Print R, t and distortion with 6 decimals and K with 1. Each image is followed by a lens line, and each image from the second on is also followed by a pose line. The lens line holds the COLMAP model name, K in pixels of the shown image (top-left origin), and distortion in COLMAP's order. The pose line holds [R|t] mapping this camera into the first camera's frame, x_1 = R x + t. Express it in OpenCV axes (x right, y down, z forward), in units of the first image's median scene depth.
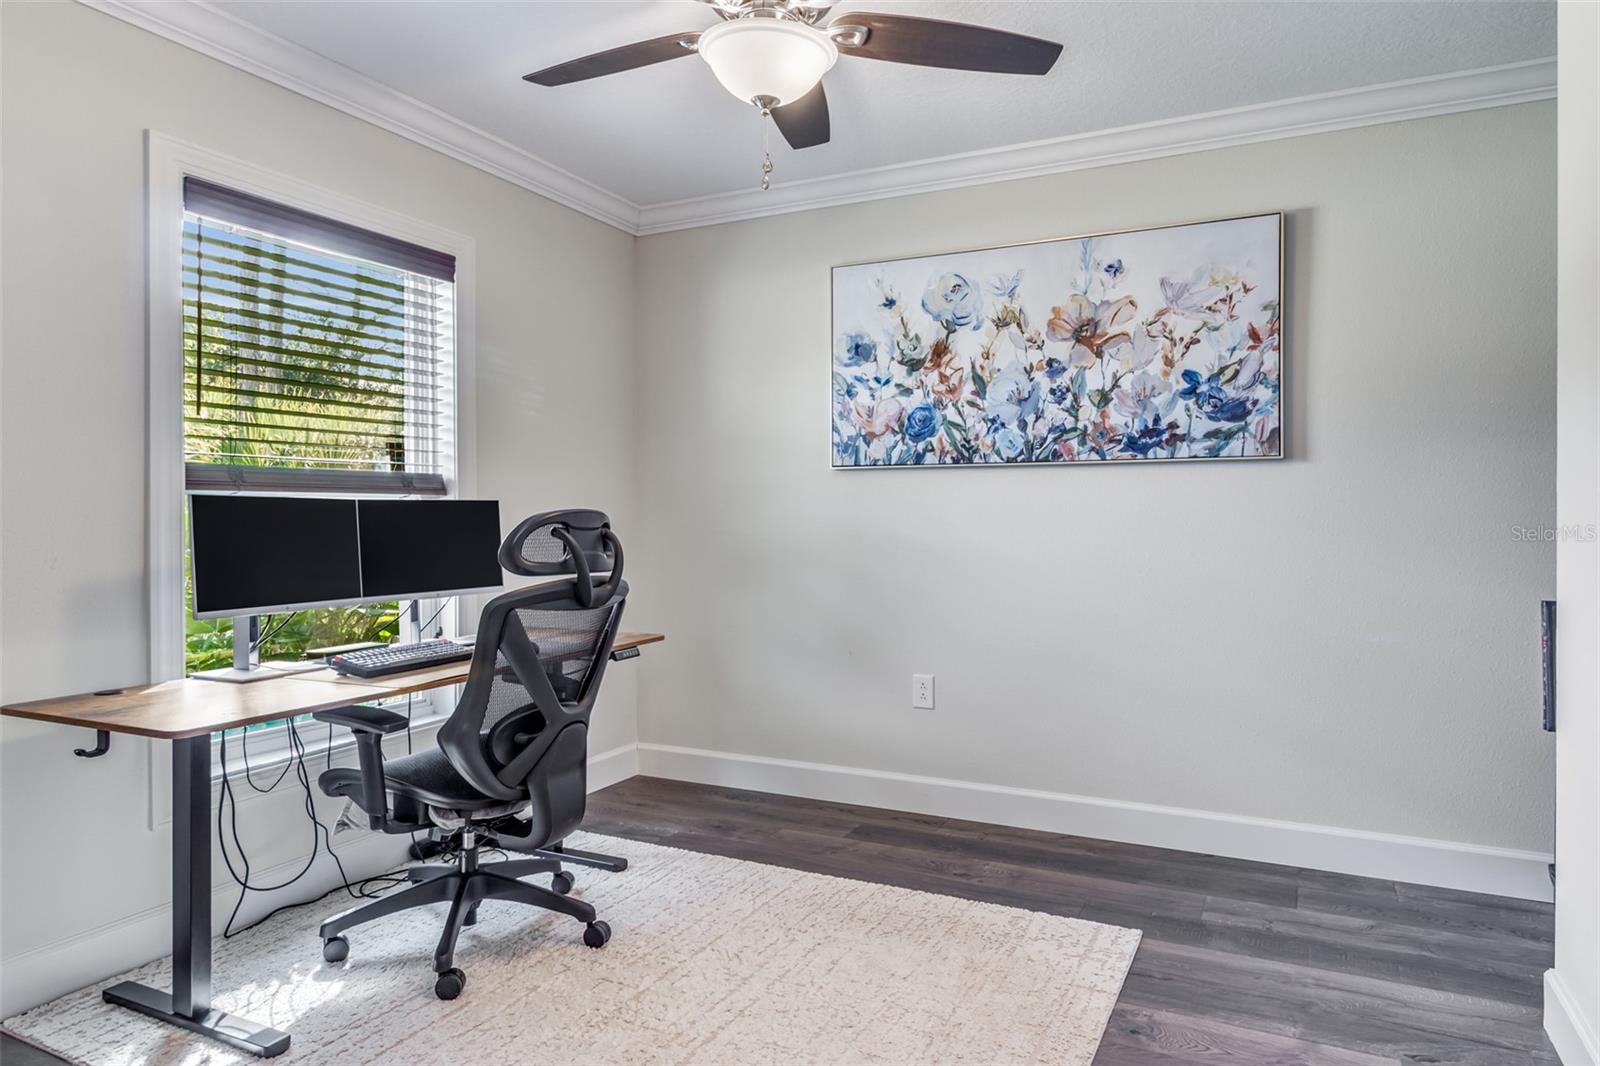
lens RADIAL K [[980.2, 0, 815.5], [0, 980.2, 518.8], [0, 0, 1]] dist [0.000494, 0.001658]
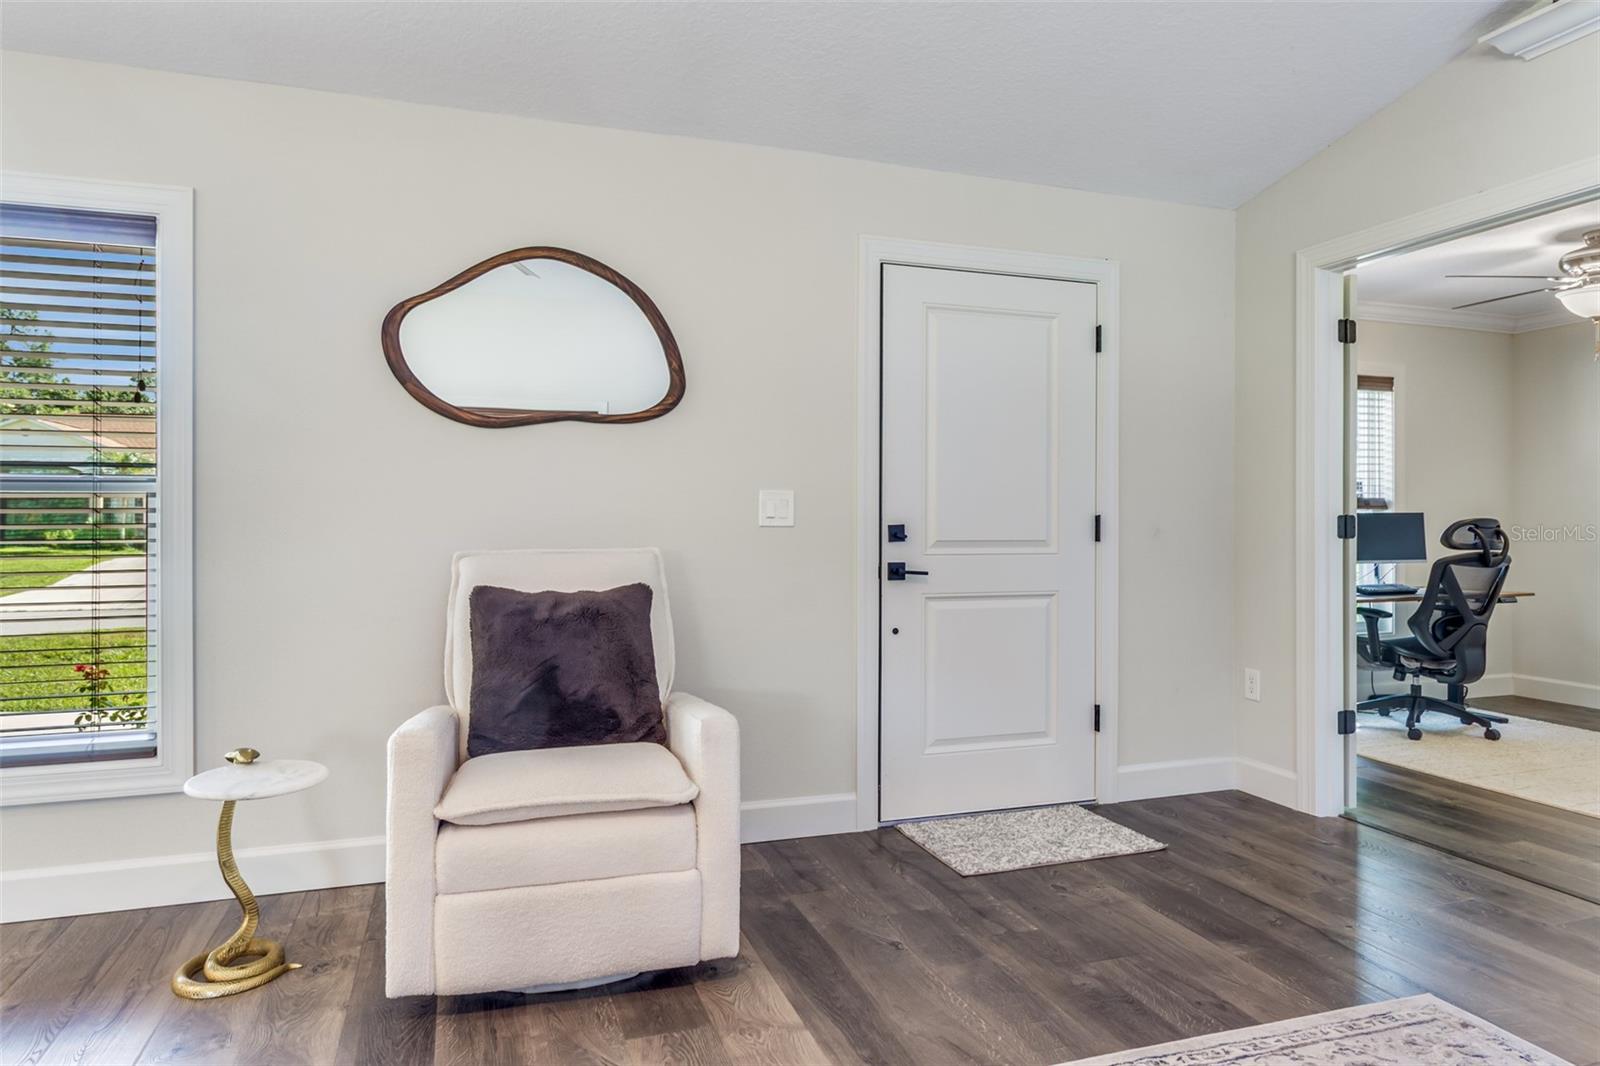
lens RADIAL K [[993.7, 0, 806.7], [0, 993.7, 523.8], [0, 0, 1]] dist [-0.005241, -0.002243]
pose [[0.706538, 0.001775, -0.707673, 0.207233], [-0.003247, 0.999994, -0.000734, 0.008467], [0.707667, 0.002816, 0.706540, -1.359799]]
